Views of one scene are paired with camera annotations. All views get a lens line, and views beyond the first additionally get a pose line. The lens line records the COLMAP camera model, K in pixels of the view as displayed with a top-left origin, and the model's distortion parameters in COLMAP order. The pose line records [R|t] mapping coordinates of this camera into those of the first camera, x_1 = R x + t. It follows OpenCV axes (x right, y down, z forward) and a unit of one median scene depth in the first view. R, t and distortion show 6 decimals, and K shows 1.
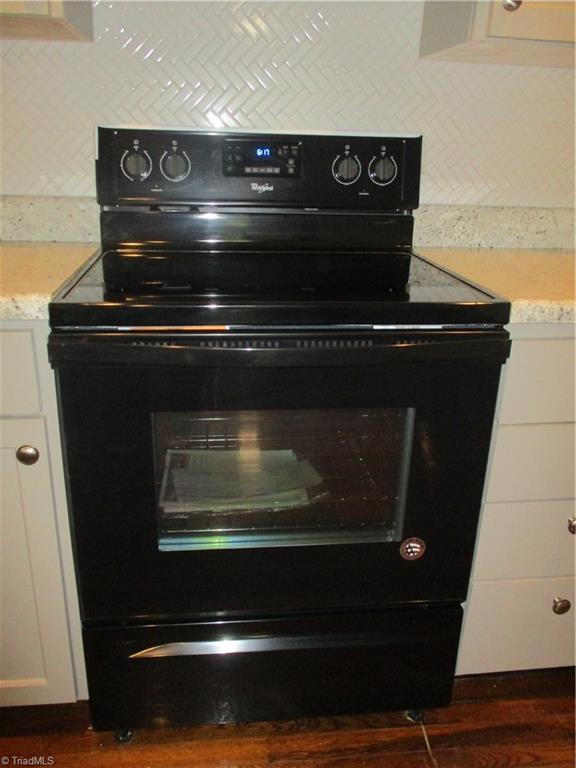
lens RADIAL K [[638.6, 0, 274.8], [0, 638.6, 386.4], [0, 0, 1]] dist [-0.020420, -0.001185]
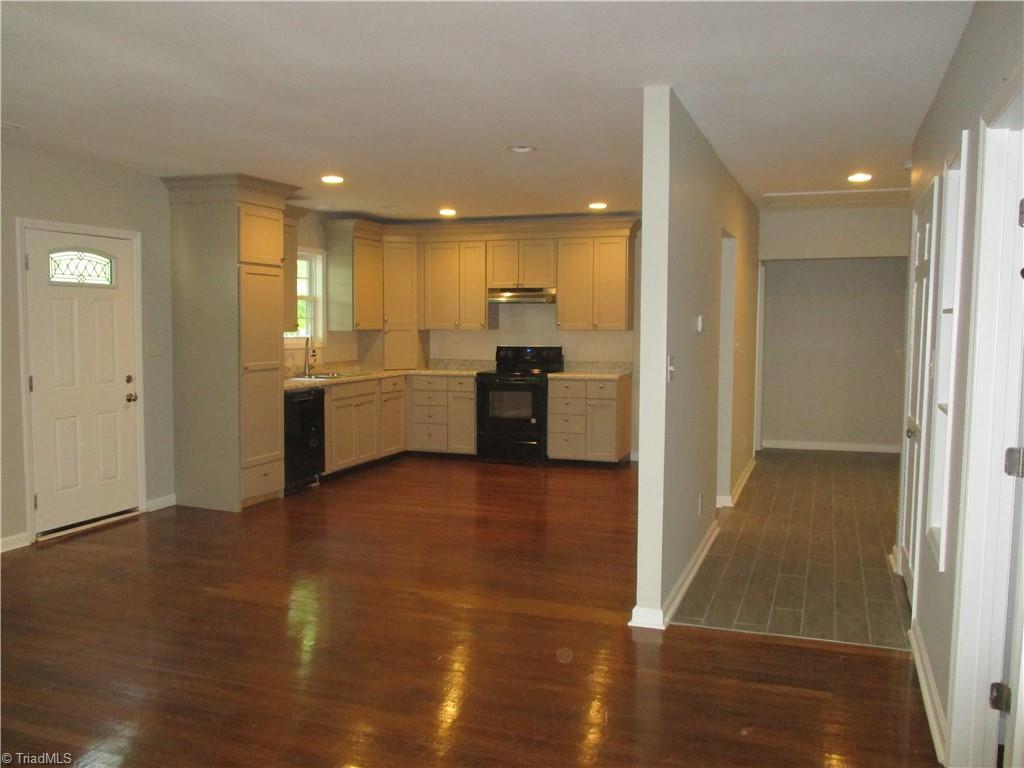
lens RADIAL K [[851.5, 0, 514.4], [0, 851.5, 402.3], [0, 0, 1]] dist [-0.020420, -0.001185]
pose [[0.896952, 0.013544, -0.441920, 2.713110], [-0.157302, 0.943906, -0.290342, 1.860198], [0.413198, 0.329938, 0.848769, -4.309997]]
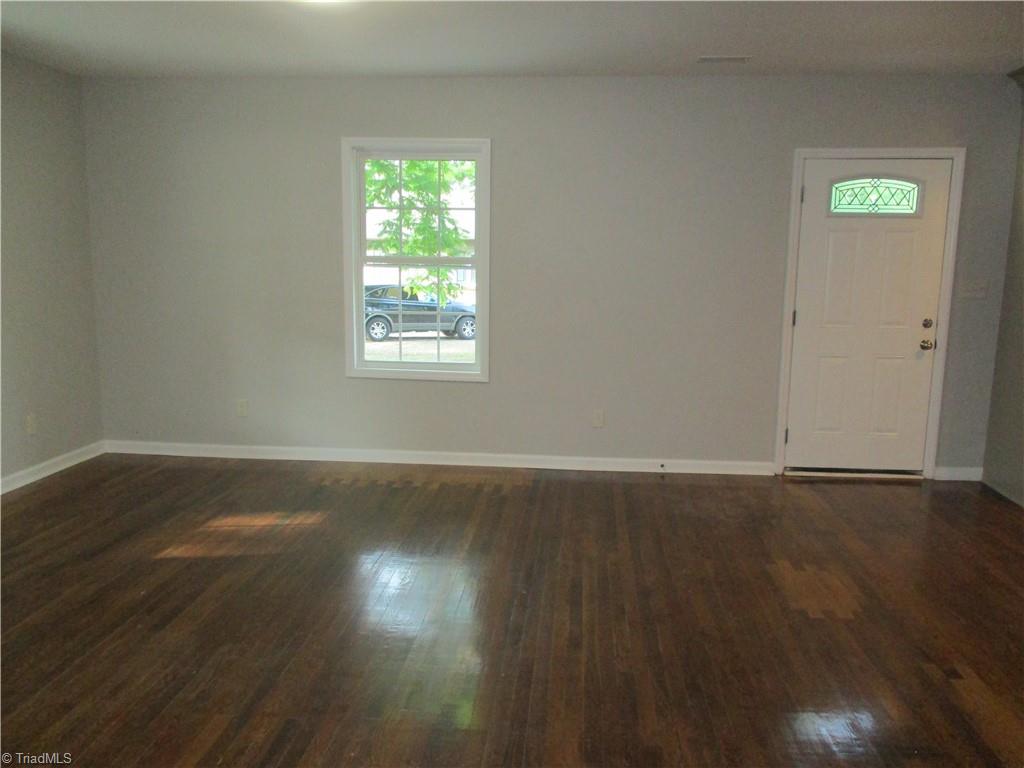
lens RADIAL K [[851.5, 0, 514.4], [0, 851.5, 402.3], [0, 0, 1]] dist [-0.020420, -0.001185]
pose [[-0.188689, 0.128582, -0.973582, 3.099079], [-0.411890, 0.889613, 0.197321, 1.064058], [0.891483, 0.438242, -0.114899, -2.385411]]
